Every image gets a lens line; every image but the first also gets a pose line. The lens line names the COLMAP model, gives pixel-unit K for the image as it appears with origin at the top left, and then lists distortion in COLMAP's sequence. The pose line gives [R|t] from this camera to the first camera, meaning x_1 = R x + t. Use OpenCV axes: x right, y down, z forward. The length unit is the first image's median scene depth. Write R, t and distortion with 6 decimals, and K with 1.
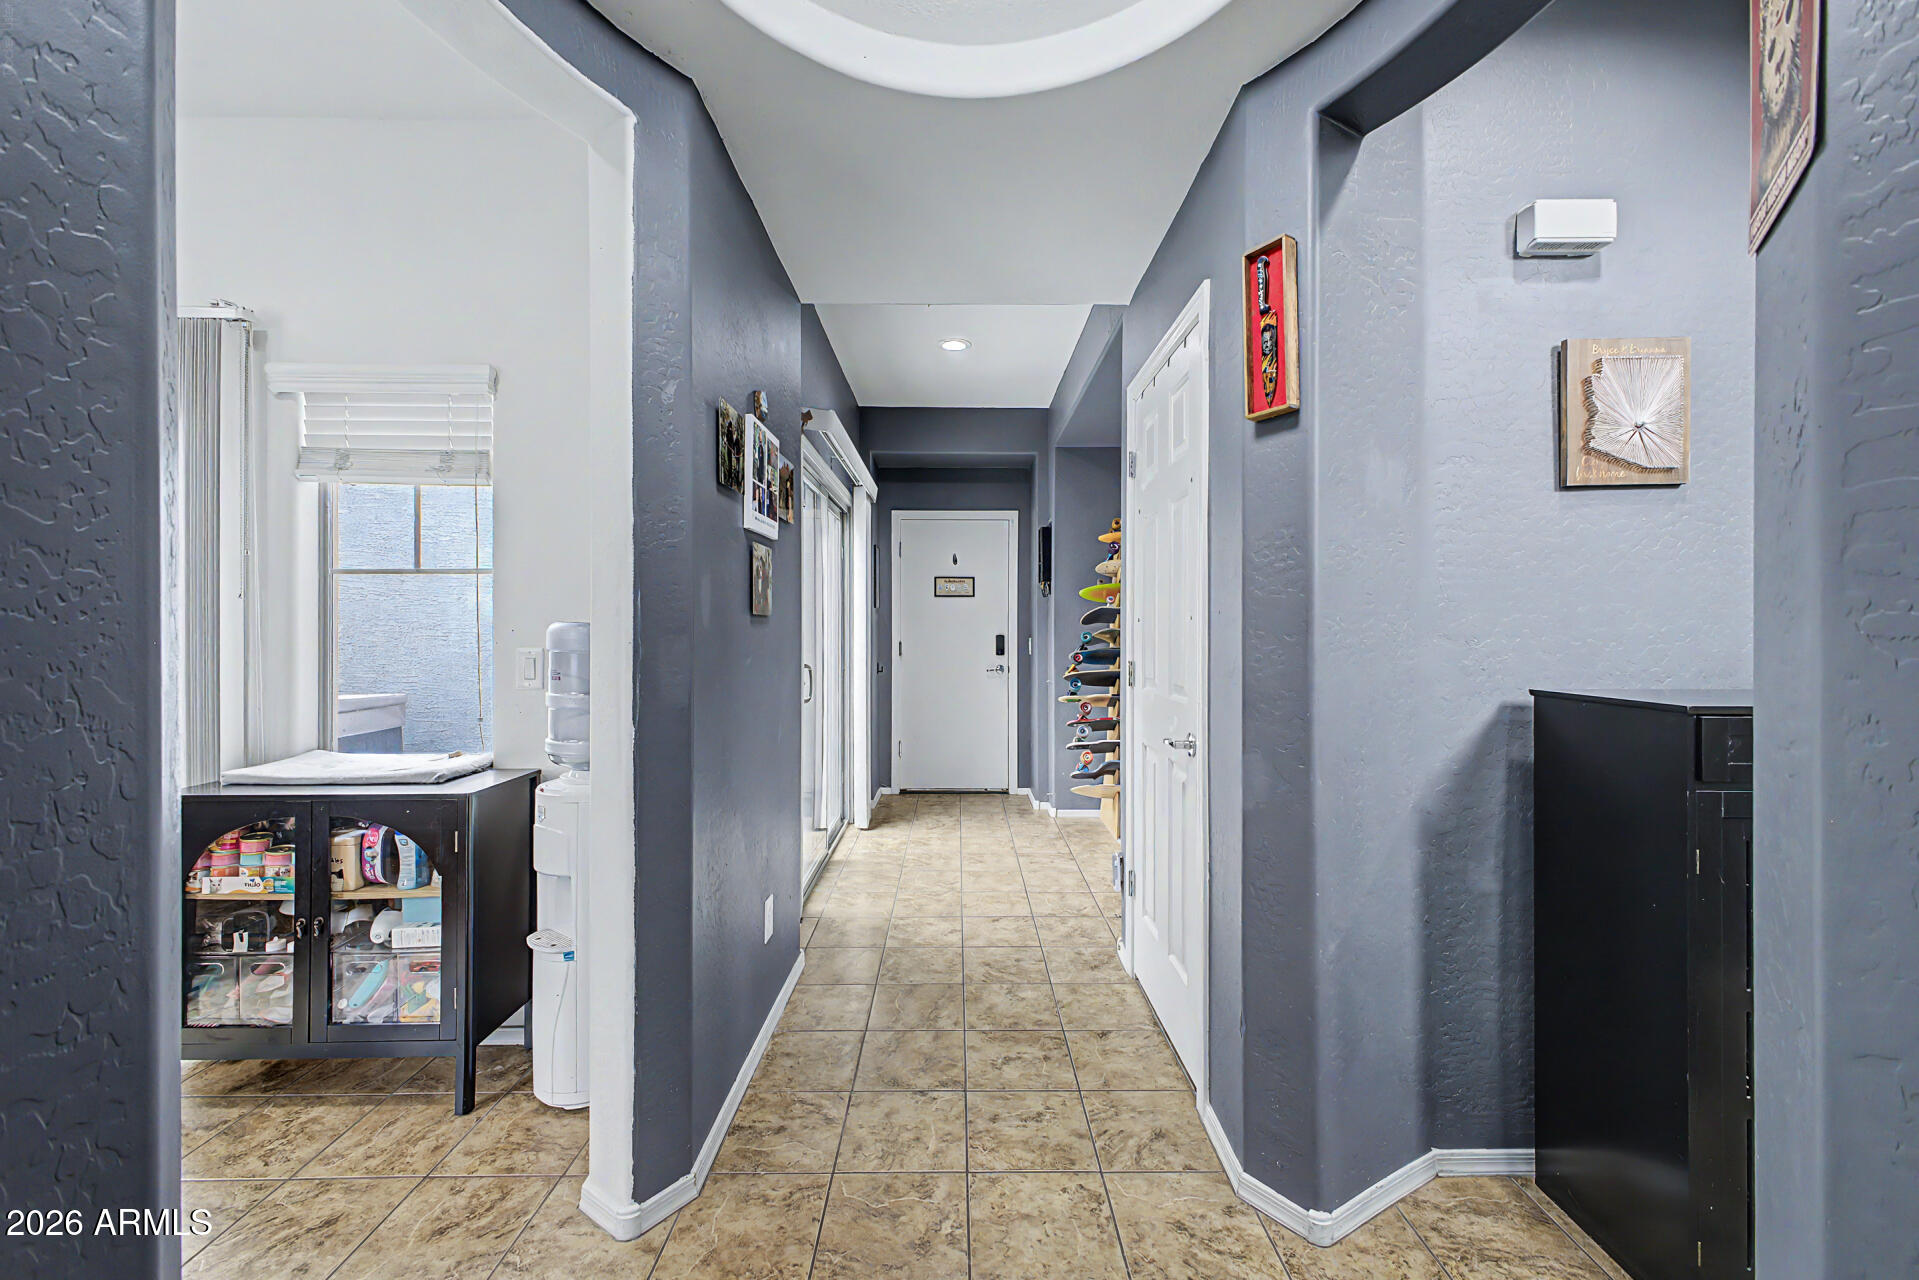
lens RADIAL K [[767.2, 0, 965.2], [0, 767.2, 635.4], [0, 0, 1]] dist [-0.000940, -0.000044]
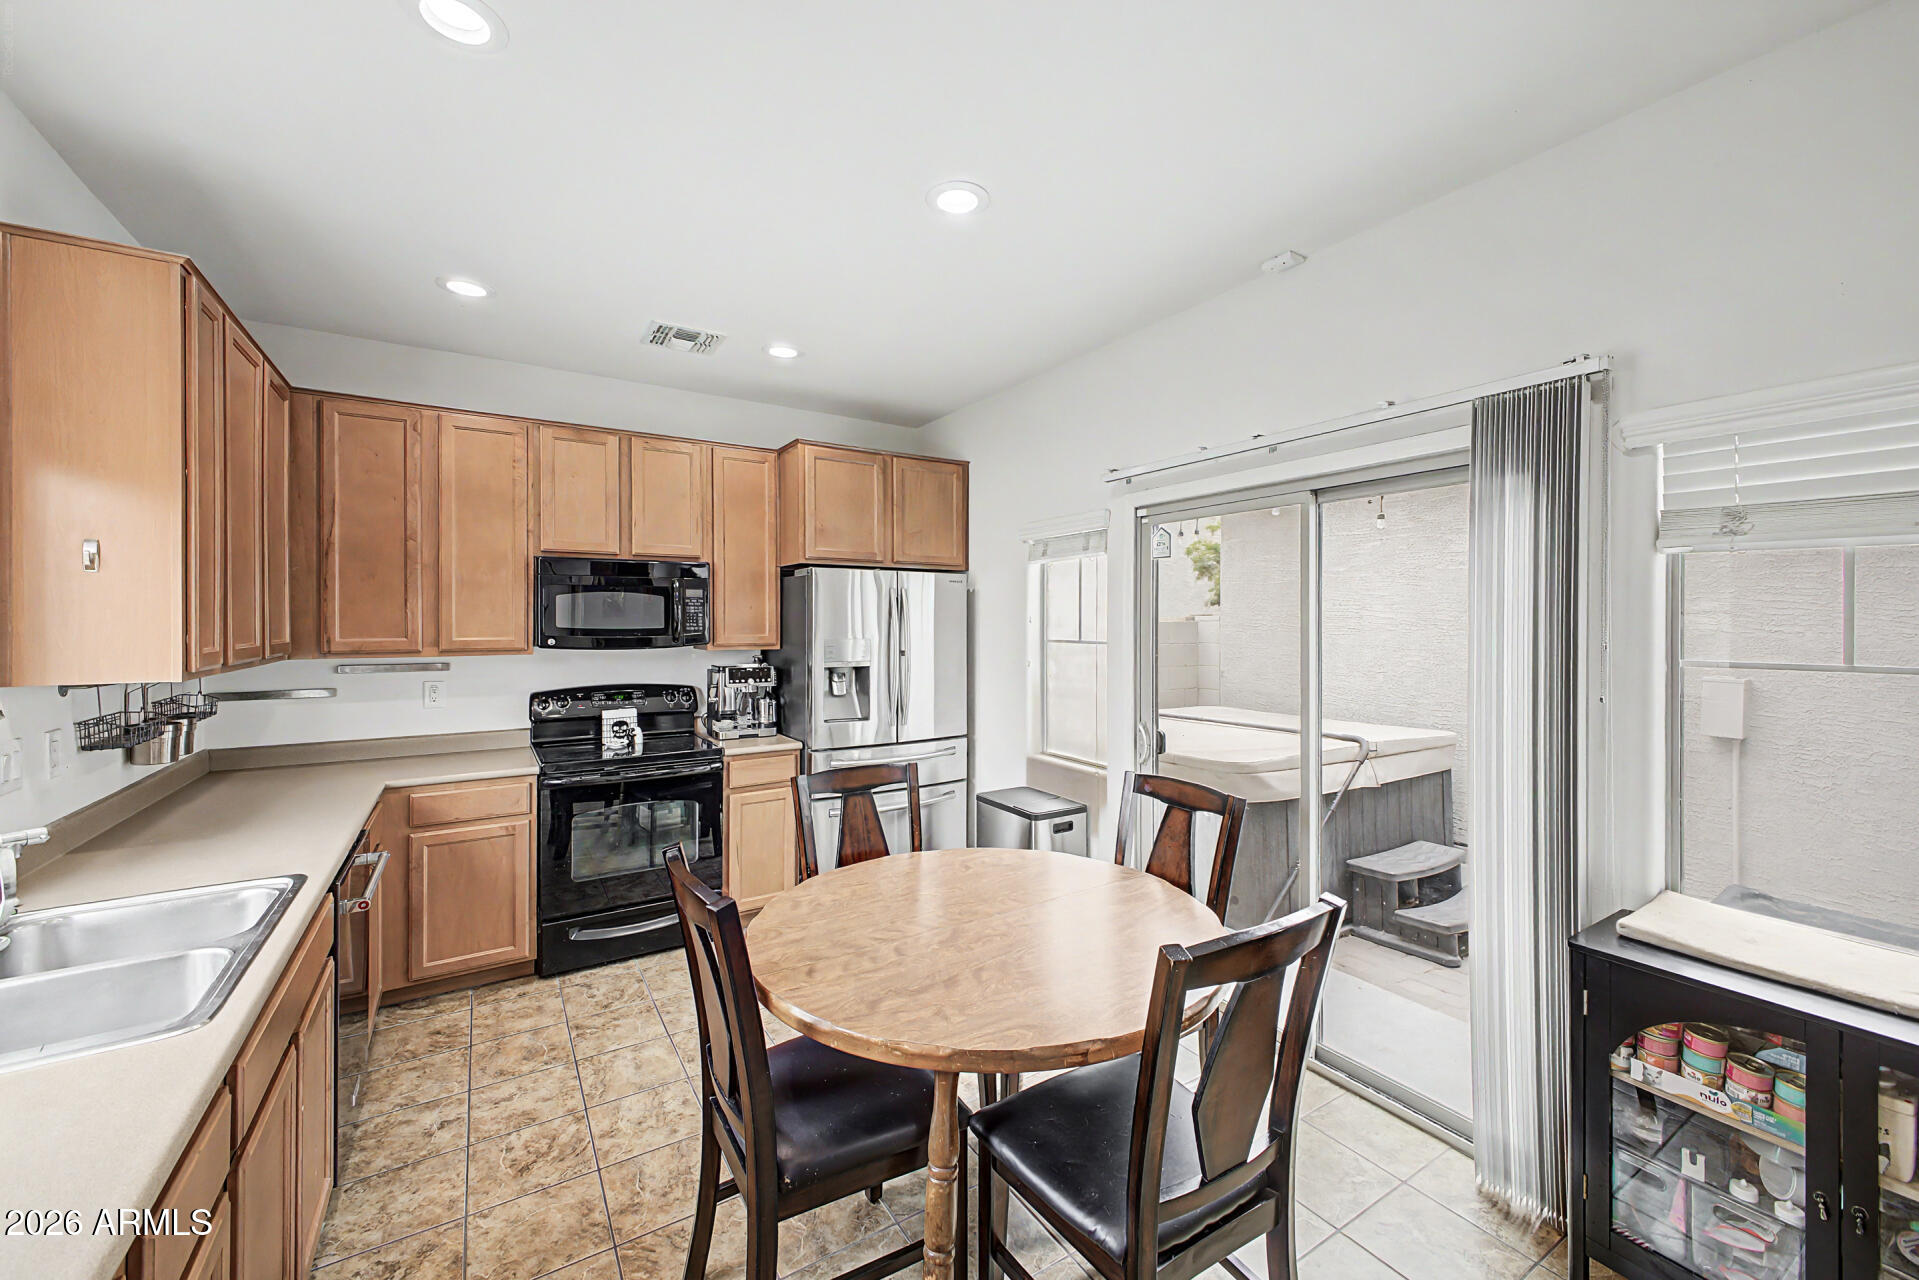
lens RADIAL K [[767.2, 0, 965.3], [0, 767.2, 624.0], [0, 0, 1]] dist [-0.000940, -0.000044]
pose [[0.532163, 0.007854, -0.846605, -0.679351], [-0.007481, 0.999962, 0.004574, -0.148921], [0.846609, 0.003899, 0.532202, -0.046497]]
